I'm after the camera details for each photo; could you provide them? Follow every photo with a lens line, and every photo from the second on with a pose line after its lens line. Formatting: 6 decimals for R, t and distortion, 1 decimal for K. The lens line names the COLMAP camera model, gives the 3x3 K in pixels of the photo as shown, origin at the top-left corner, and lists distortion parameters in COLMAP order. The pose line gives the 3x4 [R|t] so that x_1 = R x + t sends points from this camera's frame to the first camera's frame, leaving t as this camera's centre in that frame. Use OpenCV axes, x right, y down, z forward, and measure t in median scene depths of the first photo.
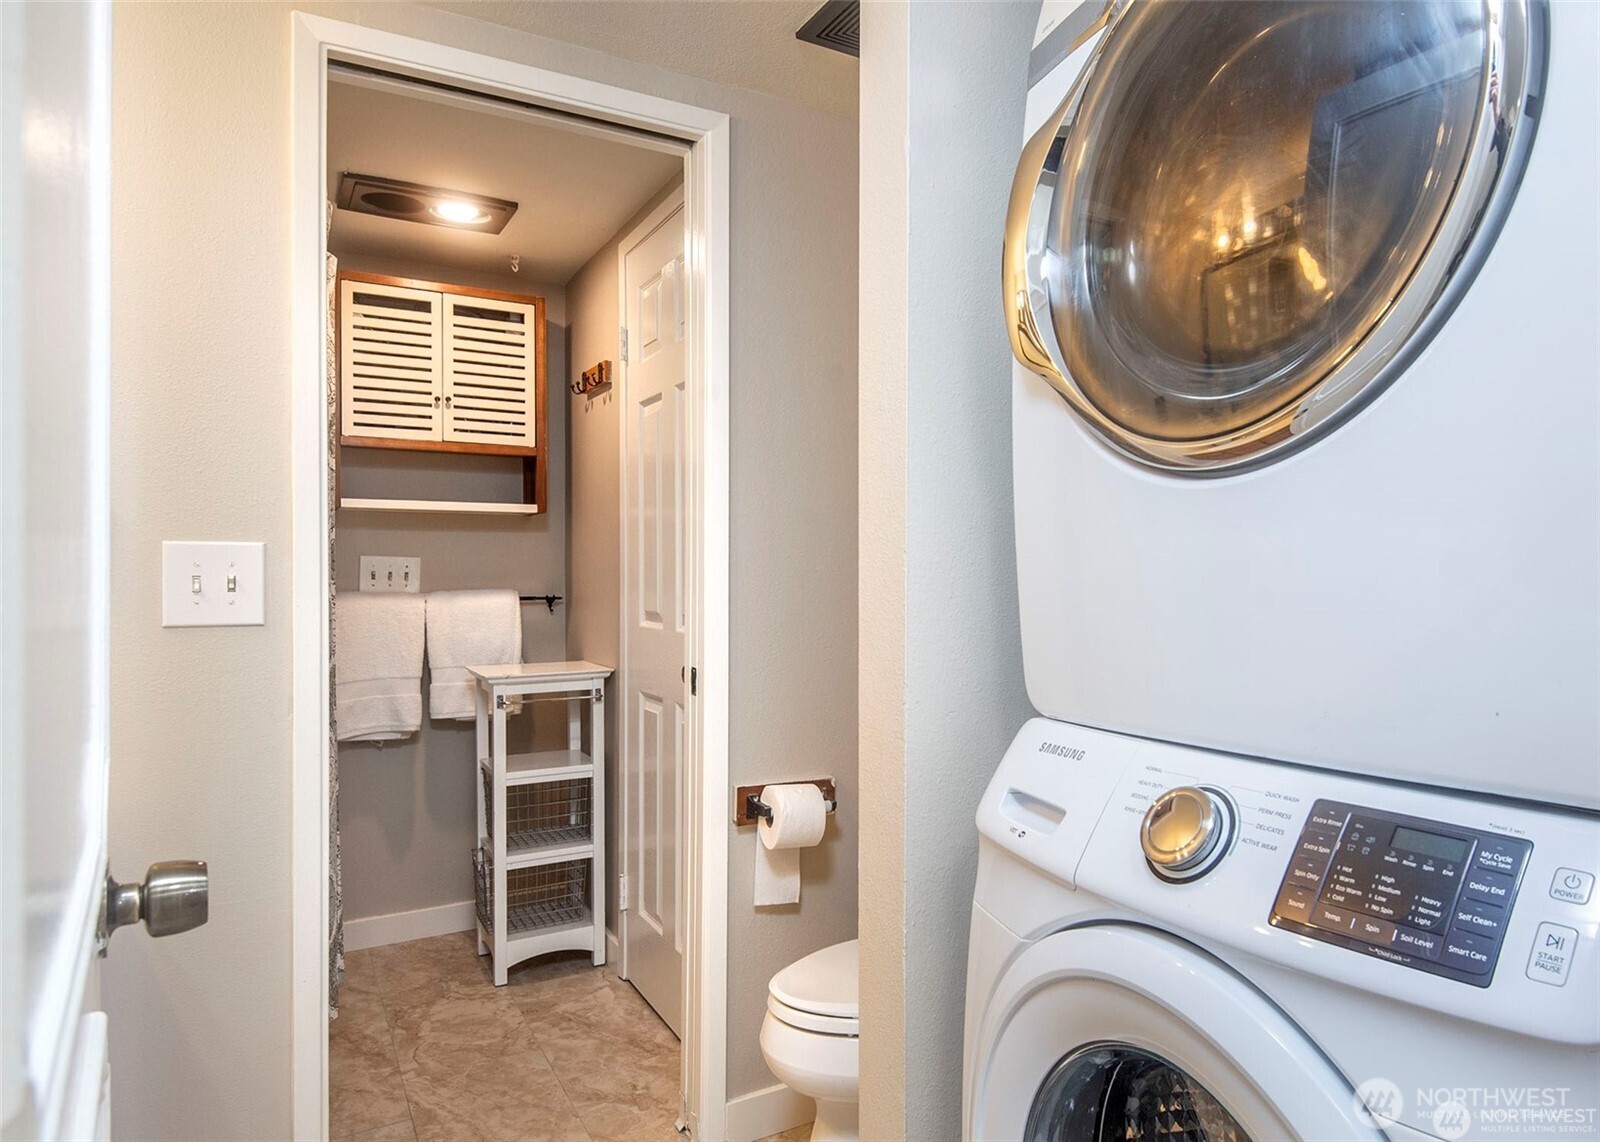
lens RADIAL K [[995.6, 0, 799.0], [0, 995.6, 517.5], [0, 0, 1]] dist [0.024473, -0.025368]
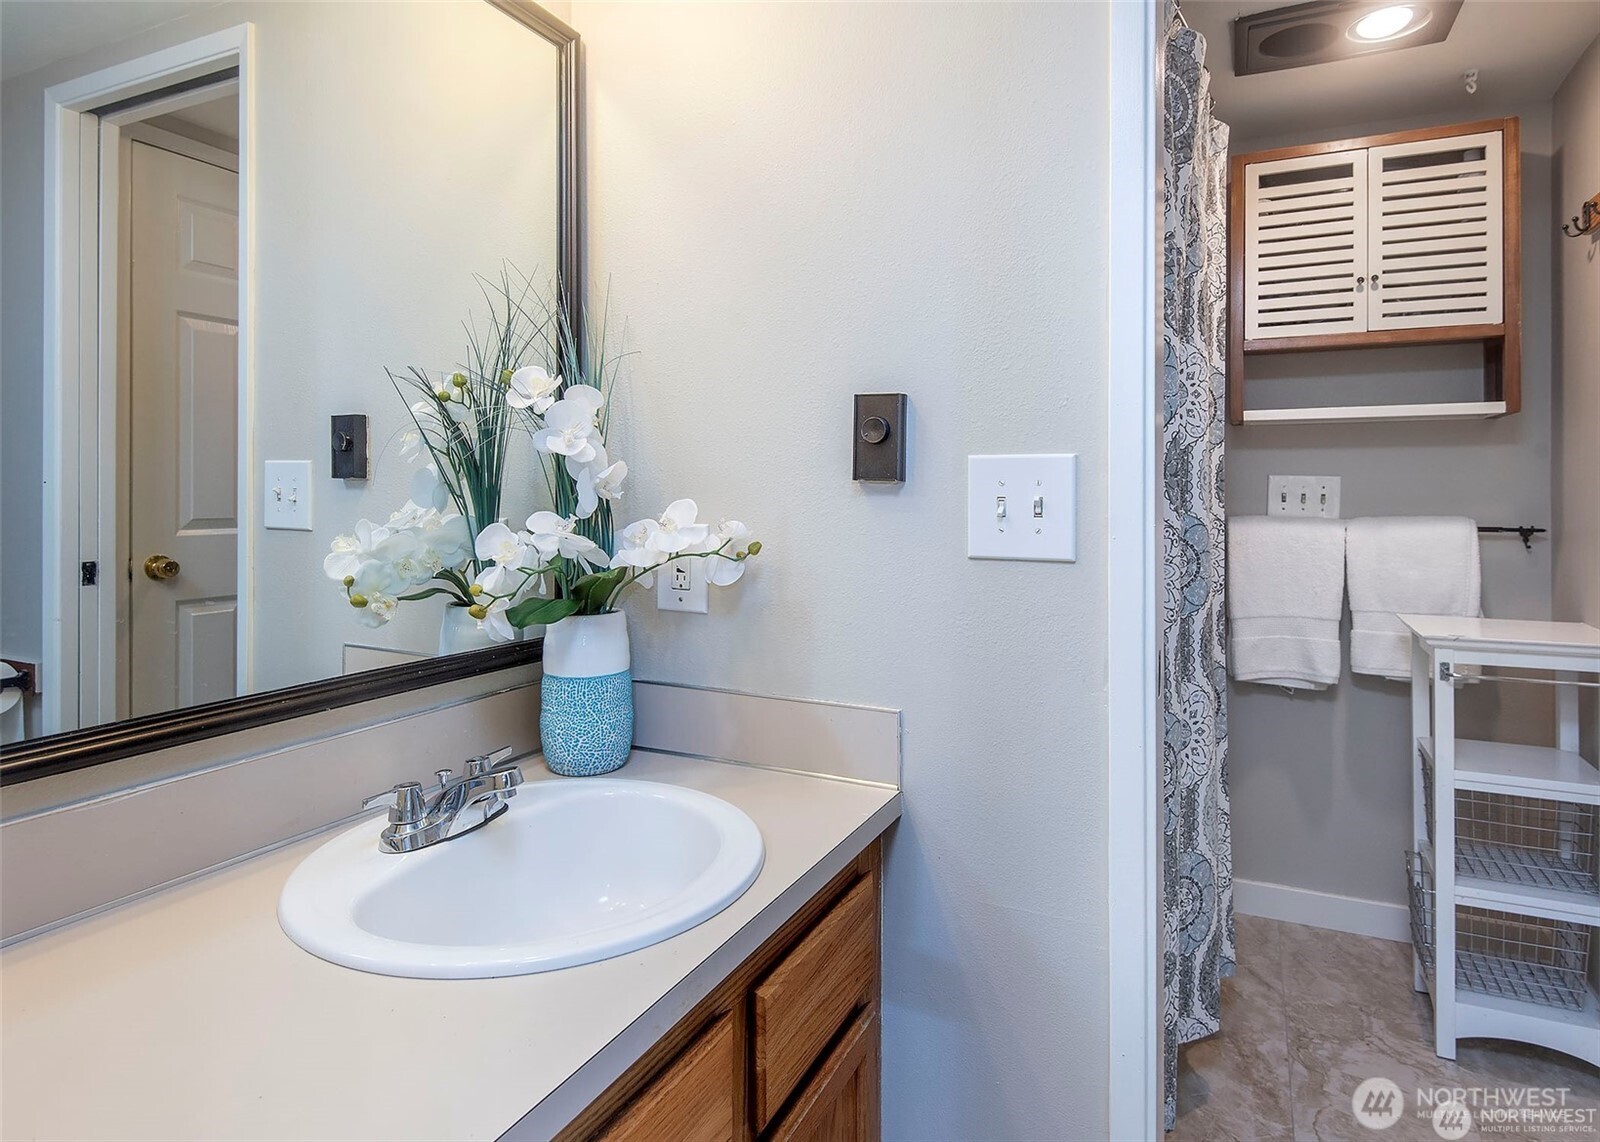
lens RADIAL K [[995.6, 0, 799.0], [0, 995.6, 517.5], [0, 0, 1]] dist [0.024473, -0.025368]
pose [[0.643854, 0.020052, -0.764886, -0.034274], [0.039828, 0.997423, 0.059674, 0.007588], [0.764111, -0.068885, 0.641396, 0.133065]]
